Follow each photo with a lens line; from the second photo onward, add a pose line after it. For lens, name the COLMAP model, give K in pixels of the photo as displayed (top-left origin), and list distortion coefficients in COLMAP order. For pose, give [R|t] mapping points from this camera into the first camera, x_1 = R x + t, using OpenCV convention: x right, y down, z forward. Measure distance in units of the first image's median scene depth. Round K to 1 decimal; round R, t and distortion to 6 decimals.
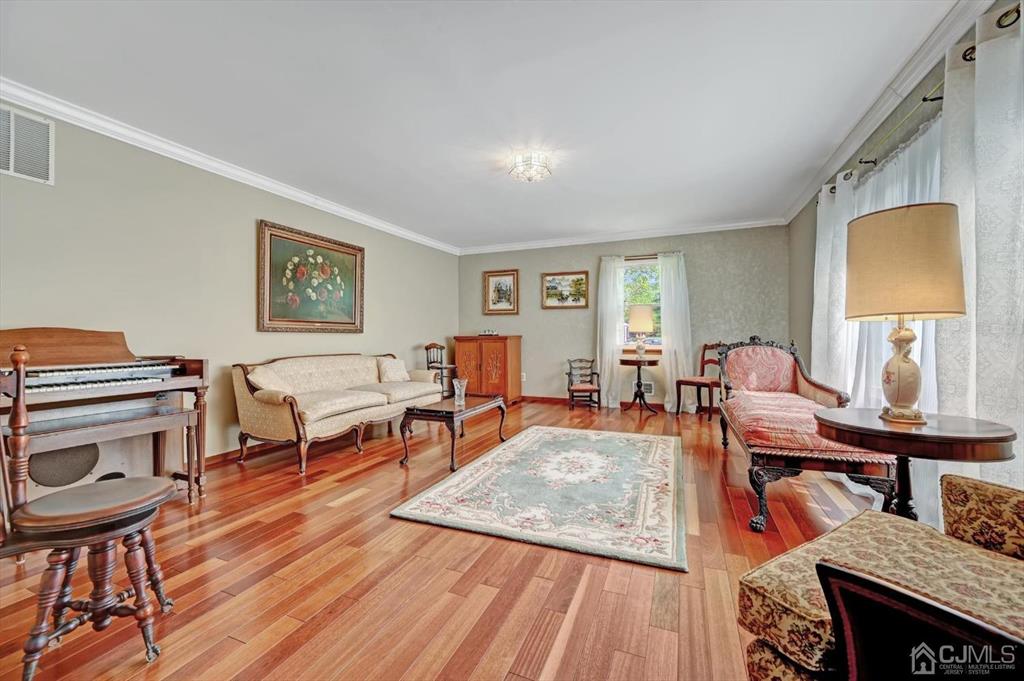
lens RADIAL K [[409.5, 0, 518.3], [0, 409.5, 338.4], [0, 0, 1]] dist [-0.002833, 0.000732]
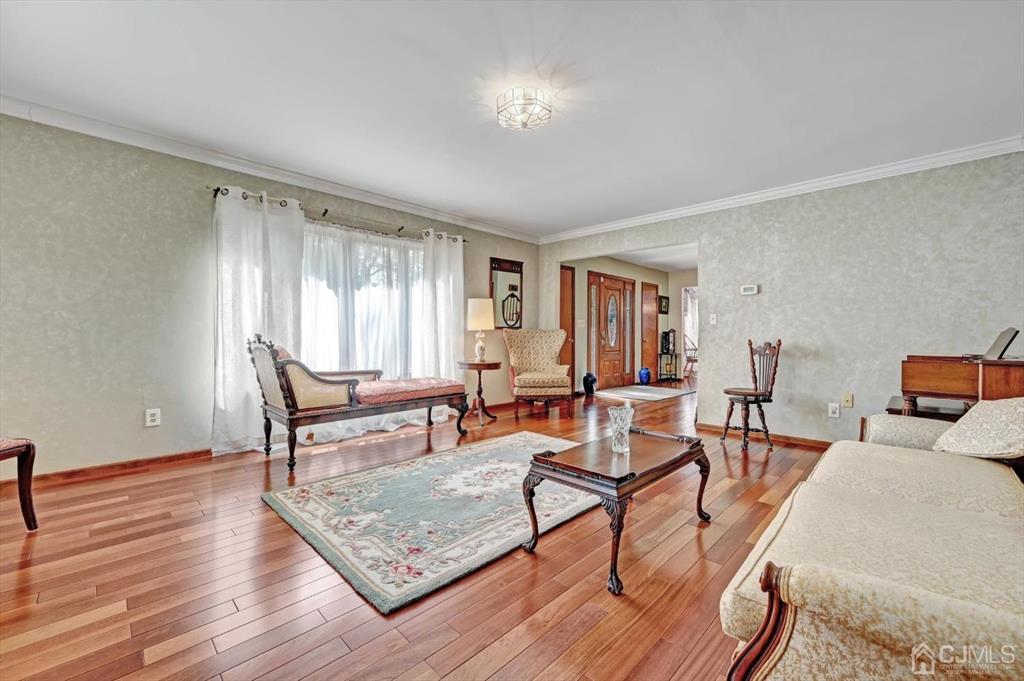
lens RADIAL K [[409.5, 0, 511.1], [0, 409.5, 335.1], [0, 0, 1]] dist [-0.002833, 0.000732]
pose [[-0.922142, -0.000107, 0.386851, -0.221188], [-0.000617, 0.999999, -0.001194, -0.003512], [-0.386851, -0.001340, -0.922141, 1.574237]]
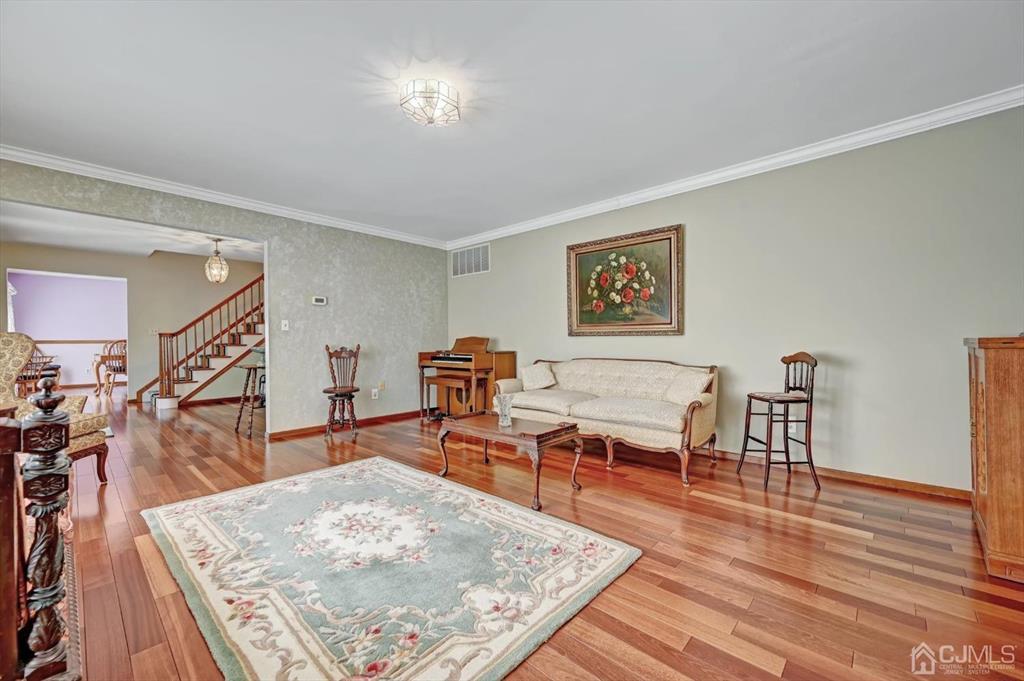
lens RADIAL K [[409.5, 0, 511.6], [0, 409.5, 347.2], [0, 0, 1]] dist [-0.002833, 0.000732]
pose [[-0.355717, 0.021737, -0.934341, 0.600031], [0.005269, 0.999760, 0.021253, -0.010286], [0.934579, 0.002637, -0.355747, 1.281130]]
